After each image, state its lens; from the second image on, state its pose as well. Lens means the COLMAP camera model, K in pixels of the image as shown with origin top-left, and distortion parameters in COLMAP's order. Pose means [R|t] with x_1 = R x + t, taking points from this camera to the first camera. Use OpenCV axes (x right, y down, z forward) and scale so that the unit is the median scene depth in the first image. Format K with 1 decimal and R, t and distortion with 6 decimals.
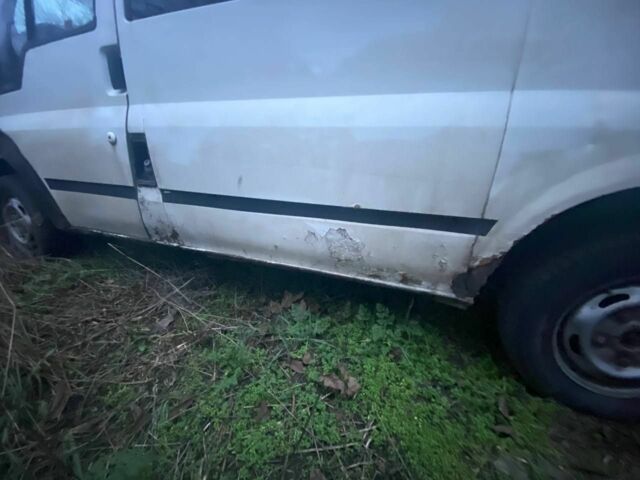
lens RADIAL K [[252.5, 0, 320.0], [0, 252.5, 240.0], [0, 0, 1]] dist [0.000586, -0.010950]
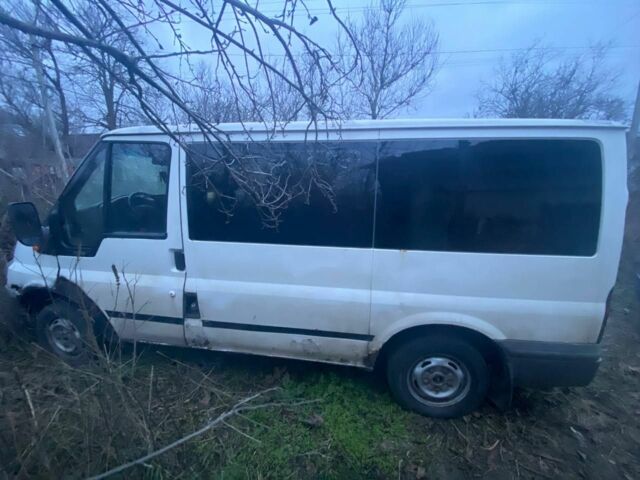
lens RADIAL K [[252.5, 0, 320.0], [0, 252.5, 240.0], [0, 0, 1]] dist [0.000586, -0.010950]
pose [[0.982624, -0.055173, 0.177215, -0.140018], [0.074363, 0.991842, -0.103536, -0.597464], [-0.170057, 0.114915, 0.978711, -1.046170]]
